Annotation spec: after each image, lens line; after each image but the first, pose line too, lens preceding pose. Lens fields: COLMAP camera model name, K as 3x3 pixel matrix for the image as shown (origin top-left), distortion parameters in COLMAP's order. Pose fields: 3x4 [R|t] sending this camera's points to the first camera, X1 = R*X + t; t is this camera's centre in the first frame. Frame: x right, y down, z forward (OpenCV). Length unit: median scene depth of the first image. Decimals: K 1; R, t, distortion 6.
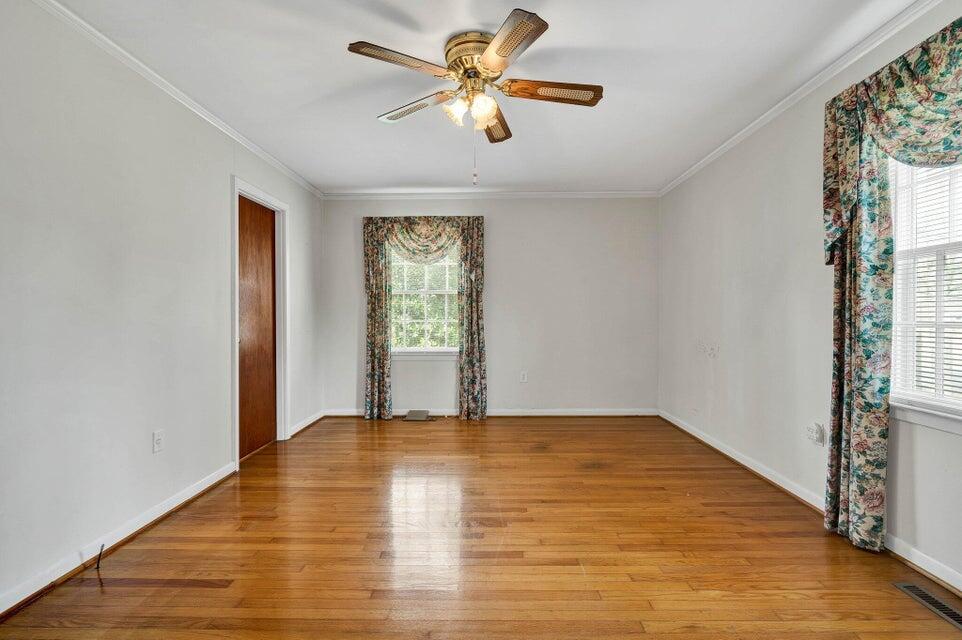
lens RADIAL K [[437.6, 0, 481.9], [0, 437.6, 318.1], [0, 0, 1]] dist [-0.002300, 0.003328]
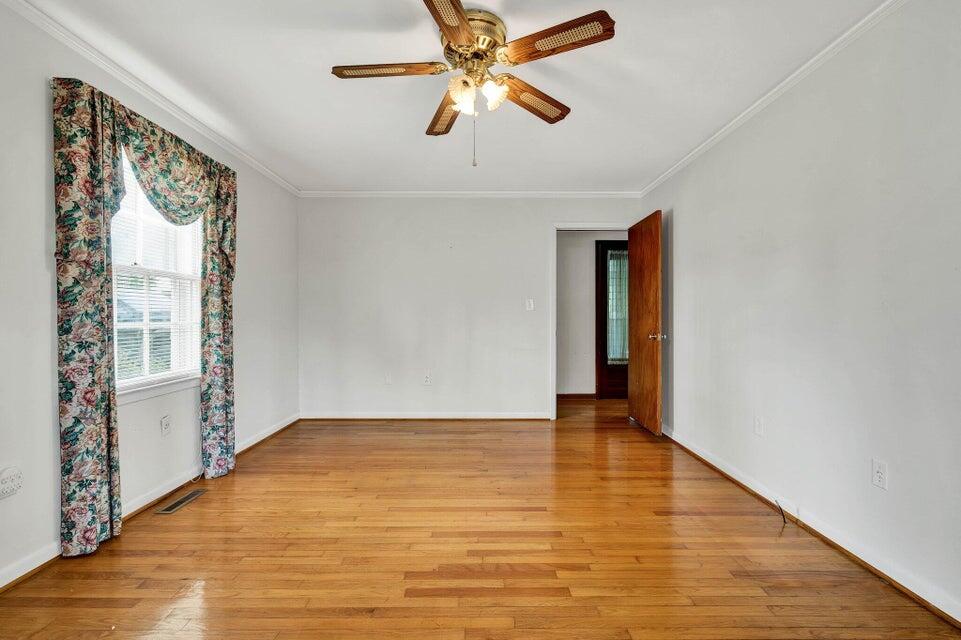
lens RADIAL K [[437.1, 0, 478.1], [0, 437.1, 318.7], [0, 0, 1]] dist [-0.002300, 0.003328]
pose [[-0.999905, 0.004738, -0.012919, -0.008961], [0.004551, 0.999885, 0.014486, -0.015527], [0.012986, 0.014426, -0.999812, 1.992222]]
